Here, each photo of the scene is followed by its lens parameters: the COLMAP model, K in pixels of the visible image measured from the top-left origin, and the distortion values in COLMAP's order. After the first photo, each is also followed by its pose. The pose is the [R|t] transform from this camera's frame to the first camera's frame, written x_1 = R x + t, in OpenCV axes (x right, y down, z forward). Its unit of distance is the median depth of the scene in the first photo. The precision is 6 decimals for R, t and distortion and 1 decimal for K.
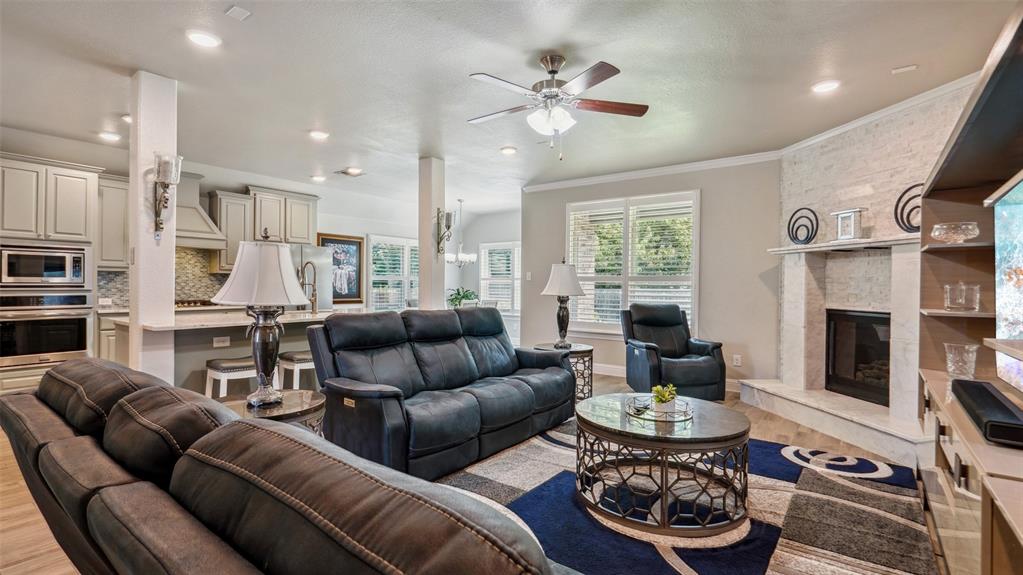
lens RADIAL K [[473.9, 0, 506.8], [0, 473.9, 285.7], [0, 0, 1]] dist [-0.000361, -0.000030]
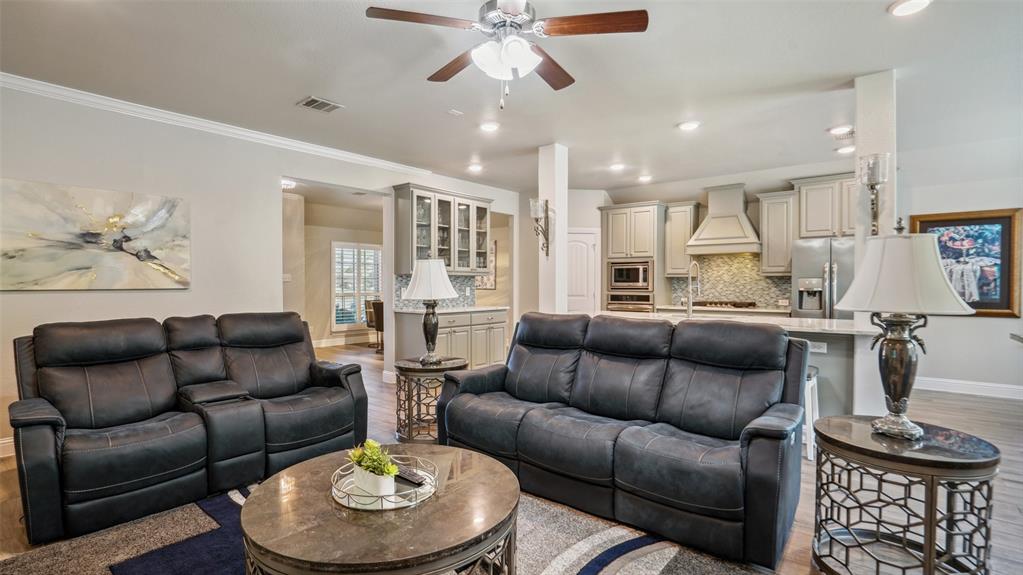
lens RADIAL K [[477.1, 0, 511.5], [0, 477.1, 287.5], [0, 0, 1]] dist [-0.074268, 0.037806]
pose [[-0.036036, -0.002623, -0.999347, 0.522293], [-0.002241, 0.999994, -0.002544, 0.002109], [0.999348, 0.002148, -0.036041, 0.661903]]
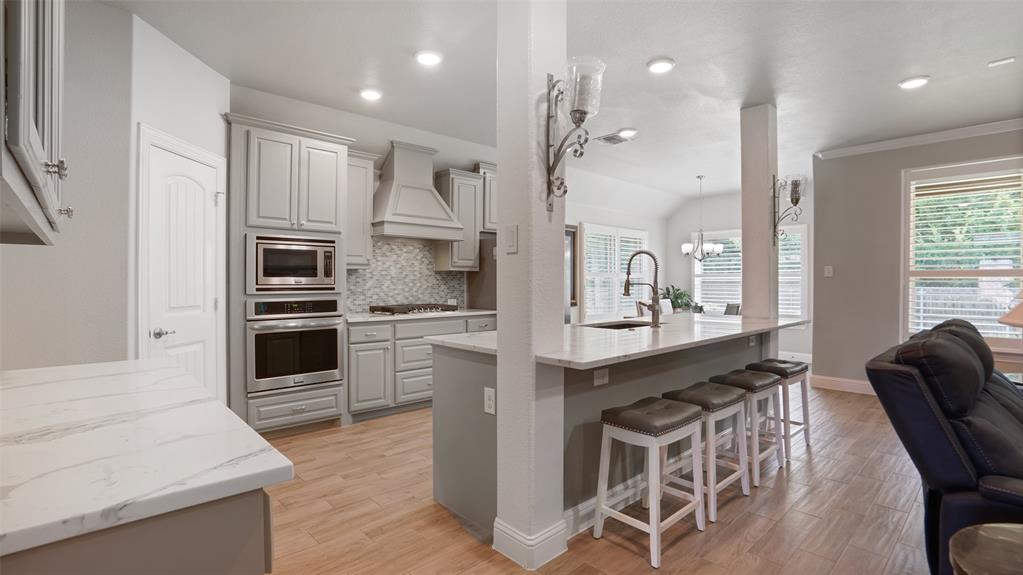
lens RADIAL K [[477.1, 0, 511.5], [0, 477.1, 287.5], [0, 0, 1]] dist [-0.074268, 0.037806]
pose [[0.985537, -0.005358, -0.169374, -0.478698], [0.006909, 0.999939, 0.008573, -0.005371], [0.169318, -0.009619, 0.985515, 0.280380]]
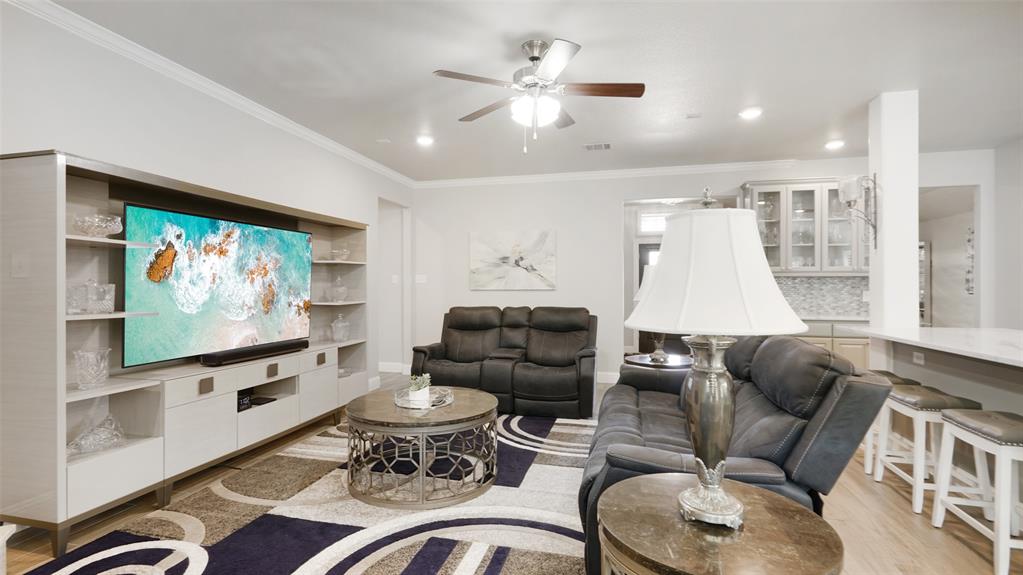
lens RADIAL K [[483.0, 0, 508.9], [0, 483.0, 282.0], [0, 0, 1]] dist [0.002709, 0.000150]
pose [[-0.918681, -0.013101, -0.394783, 0.330393], [-0.009713, 0.999897, -0.010579, -0.002374], [0.394881, -0.005884, -0.918714, 1.183260]]
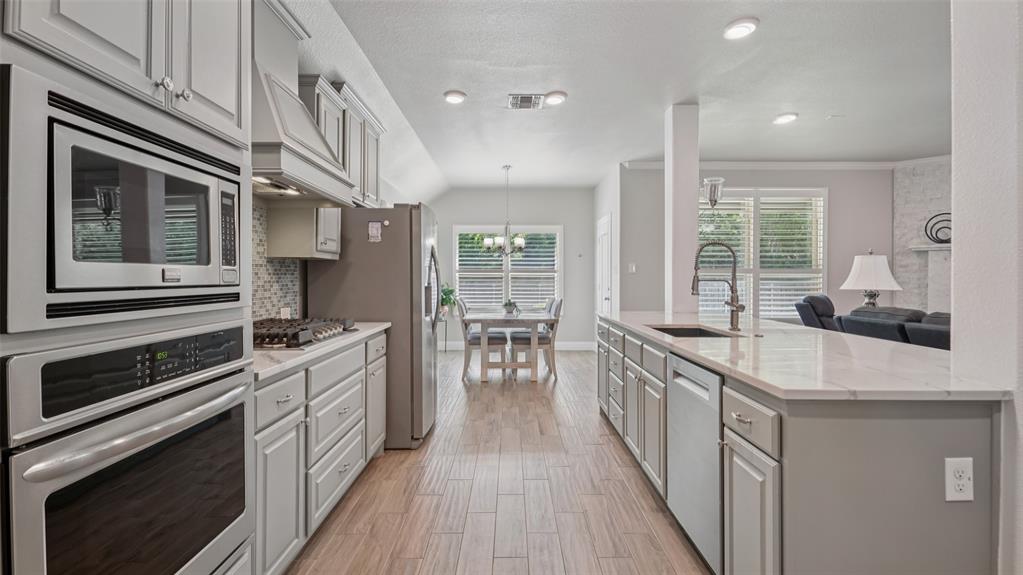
lens RADIAL K [[470.0, 0, 508.8], [0, 470.0, 284.6], [0, 0, 1]] dist [0.000676, -0.000203]
pose [[0.797539, -0.016092, 0.603052, -0.954550], [0.005652, 0.999800, 0.019204, -0.010920], [-0.603241, -0.011908, 0.797470, 0.679130]]
